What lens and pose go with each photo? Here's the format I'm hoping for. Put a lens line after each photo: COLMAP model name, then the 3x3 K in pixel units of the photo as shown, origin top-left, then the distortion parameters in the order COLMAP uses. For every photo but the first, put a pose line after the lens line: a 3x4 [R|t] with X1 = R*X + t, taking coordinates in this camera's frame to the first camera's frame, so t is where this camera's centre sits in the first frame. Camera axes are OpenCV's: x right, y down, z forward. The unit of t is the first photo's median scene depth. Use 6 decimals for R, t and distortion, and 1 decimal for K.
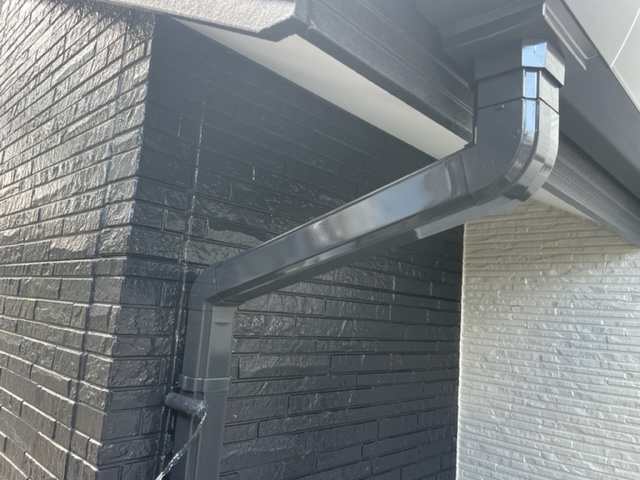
lens RADIAL K [[484.0, 0, 320.5], [0, 484.0, 245.1], [0, 0, 1]] dist [0.077403, -0.090403]
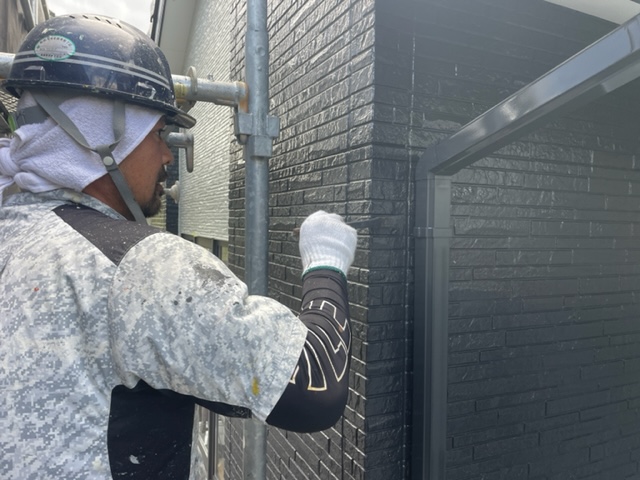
lens RADIAL K [[484.0, 0, 331.1], [0, 484.0, 236.1], [0, 0, 1]] dist [0.077403, -0.090403]
pose [[0.936003, -0.048319, -0.348659, -0.024558], [0.098888, 0.986738, 0.128725, 0.075447], [0.337815, -0.154966, 0.928368, -0.315205]]
